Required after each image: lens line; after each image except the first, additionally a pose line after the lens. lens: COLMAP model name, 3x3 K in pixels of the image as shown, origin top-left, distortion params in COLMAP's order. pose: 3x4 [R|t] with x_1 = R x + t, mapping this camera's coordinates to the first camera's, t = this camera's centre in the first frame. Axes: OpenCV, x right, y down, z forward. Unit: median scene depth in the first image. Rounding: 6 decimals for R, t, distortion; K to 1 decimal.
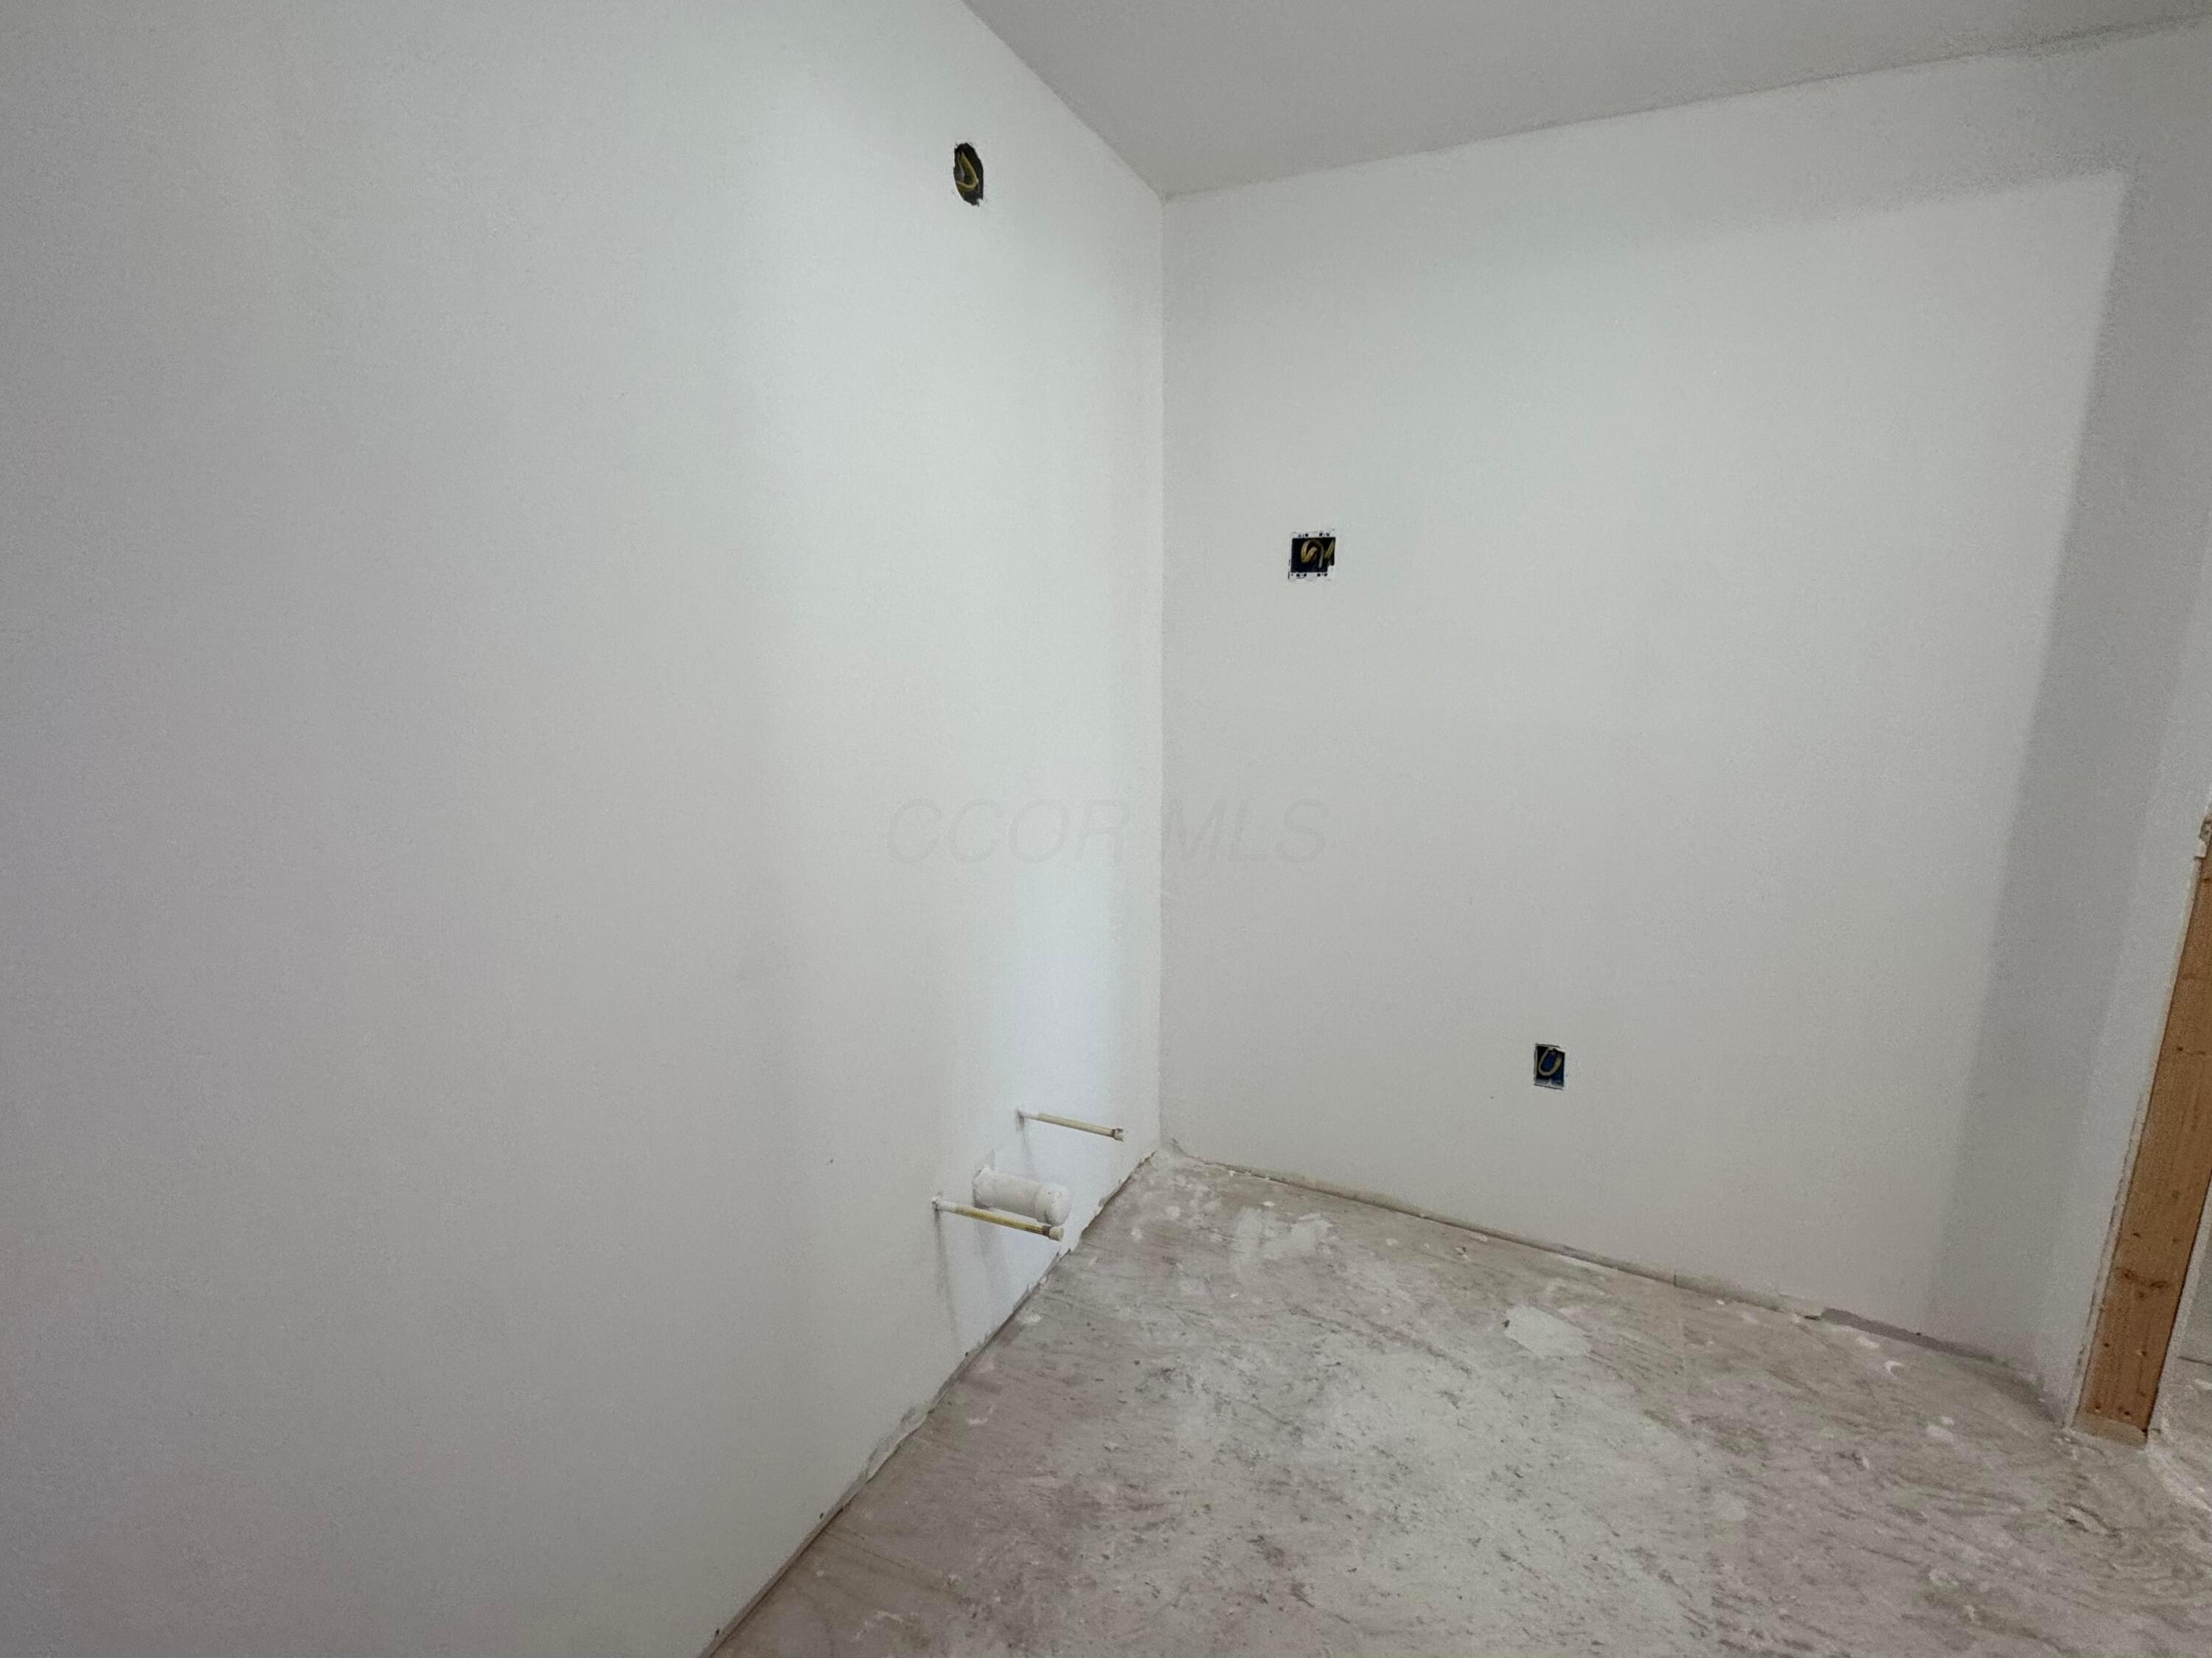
lens RADIAL K [[889.2, 0, 1101.2], [0, 889.2, 818.2], [0, 0, 1]] dist [0.004878, 0.000169]
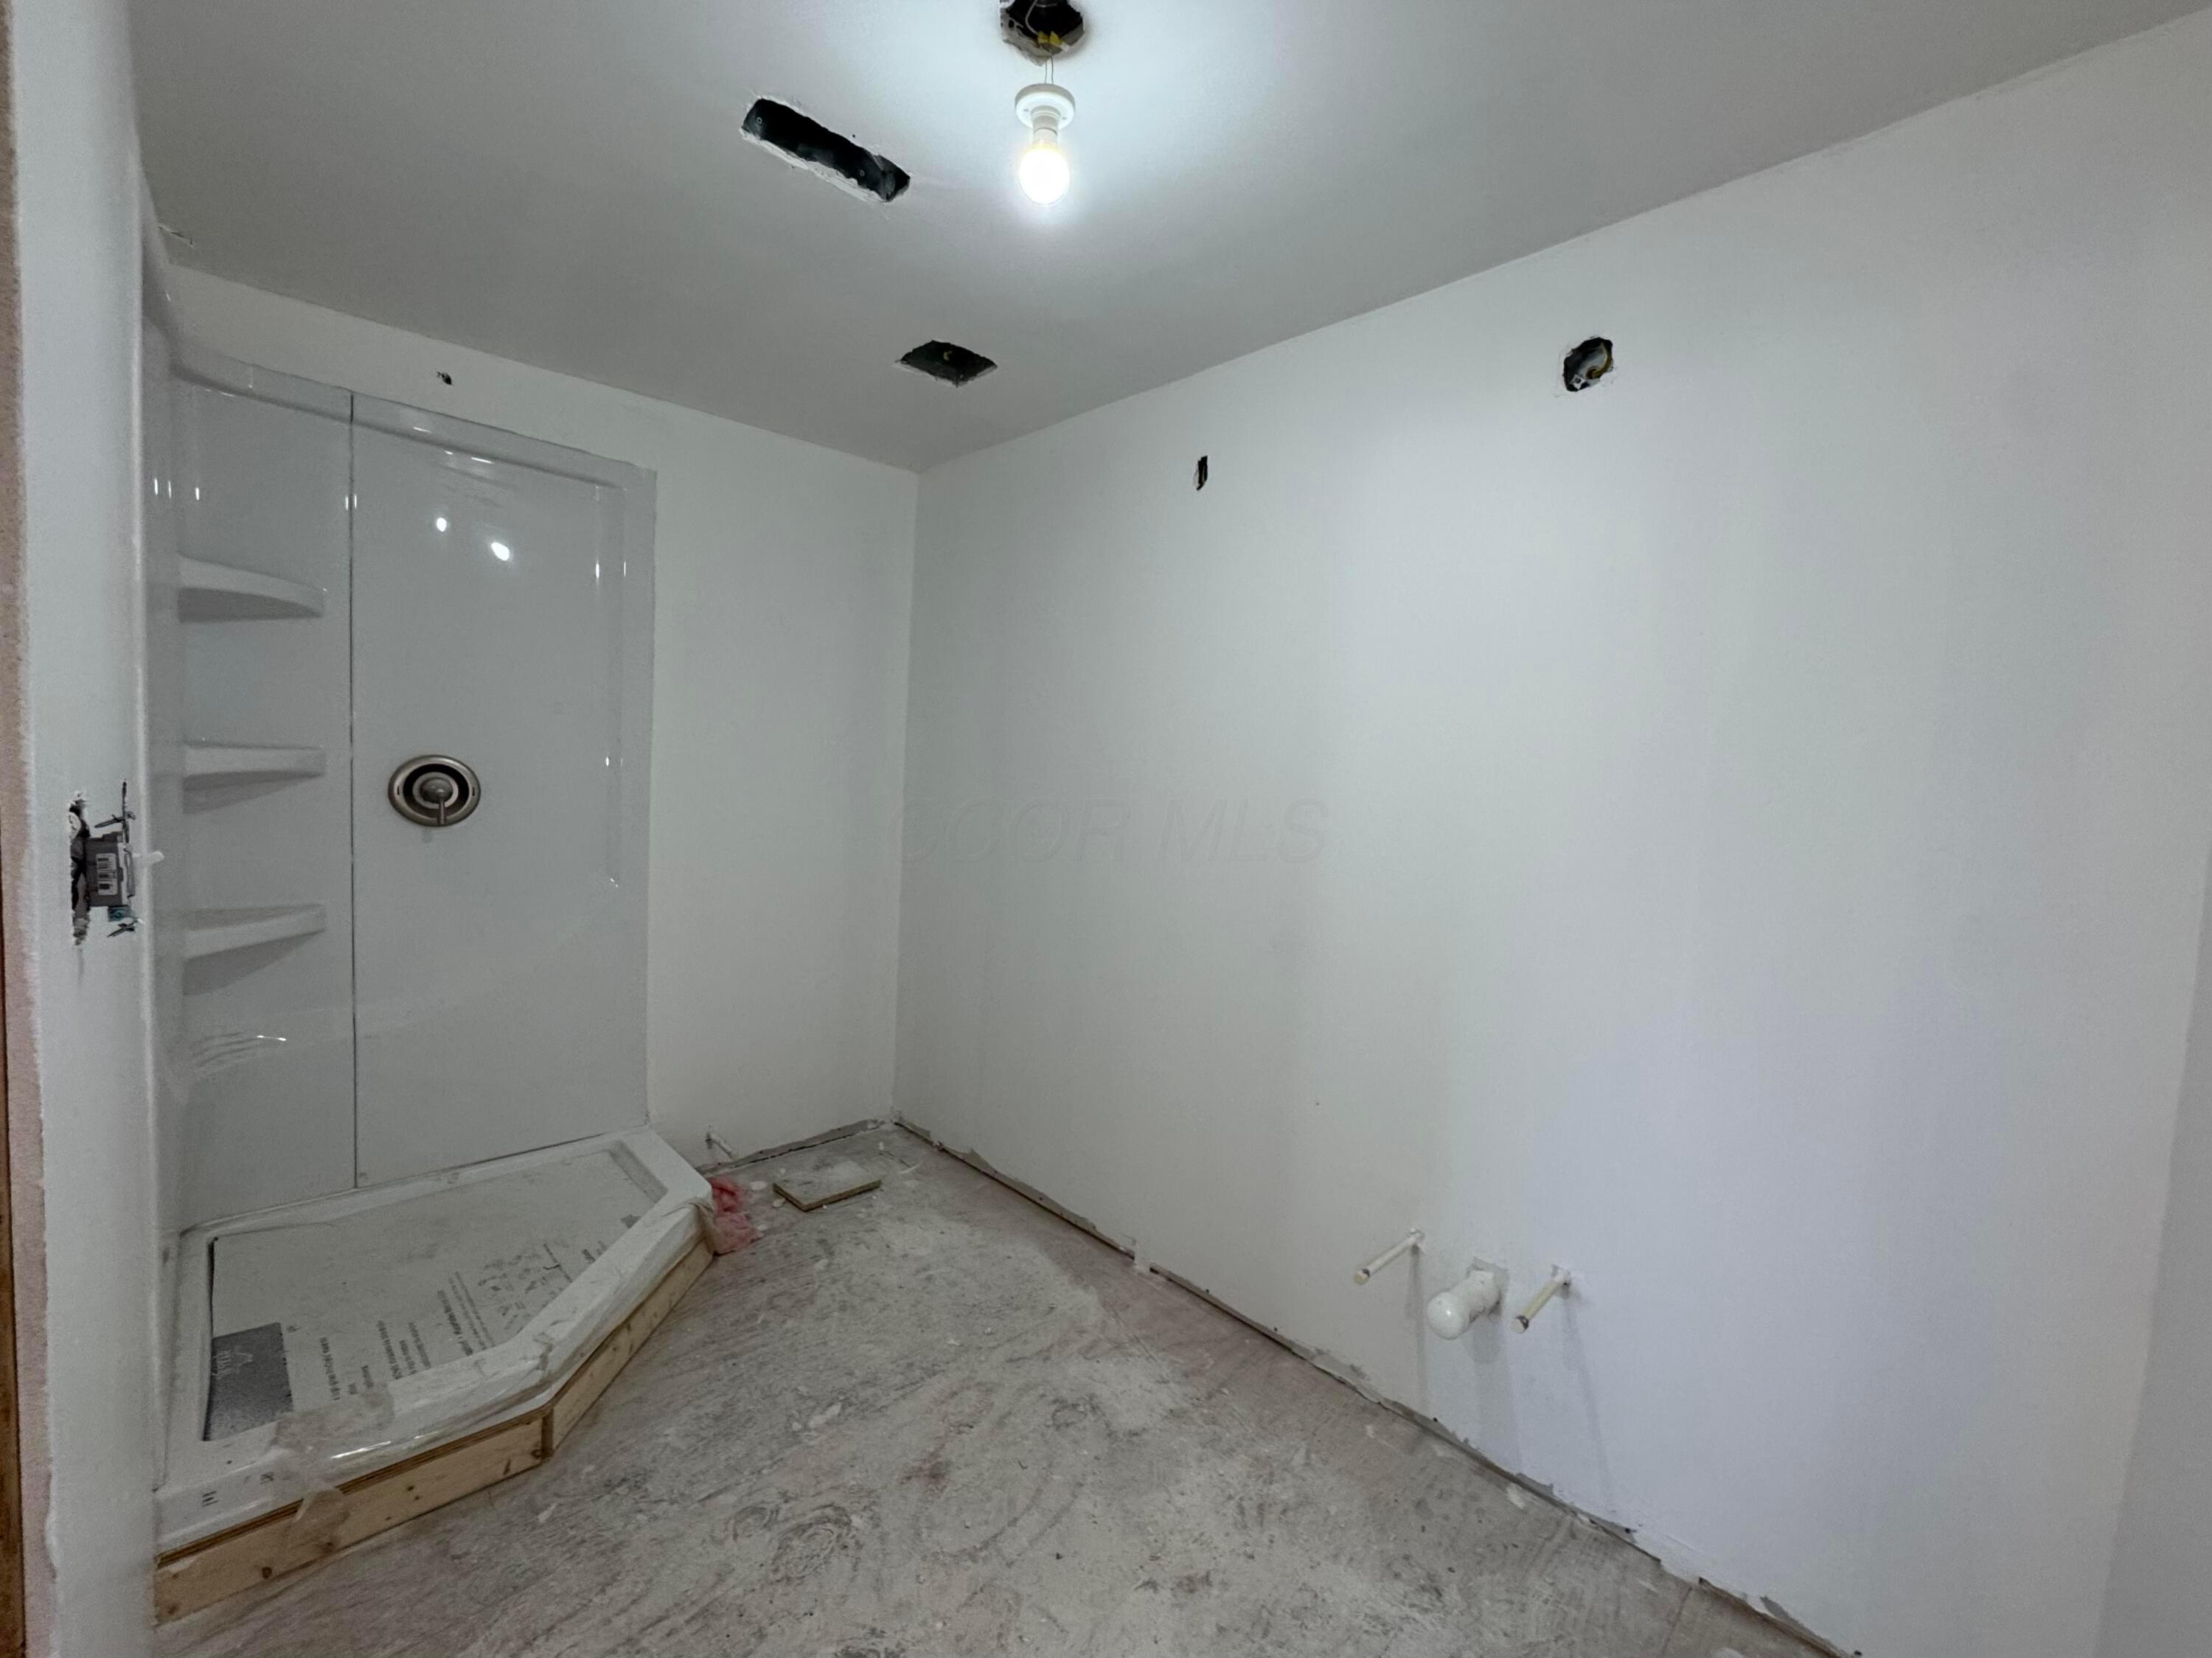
lens RADIAL K [[889.2, 0, 1098.6], [0, 889.2, 829.1], [0, 0, 1]] dist [0.004878, 0.000169]
pose [[-0.273339, 0.053340, -0.960438, 1.078406], [-0.234604, 0.964614, 0.120340, -0.089199], [0.932870, 0.258216, -0.251153, 0.883050]]
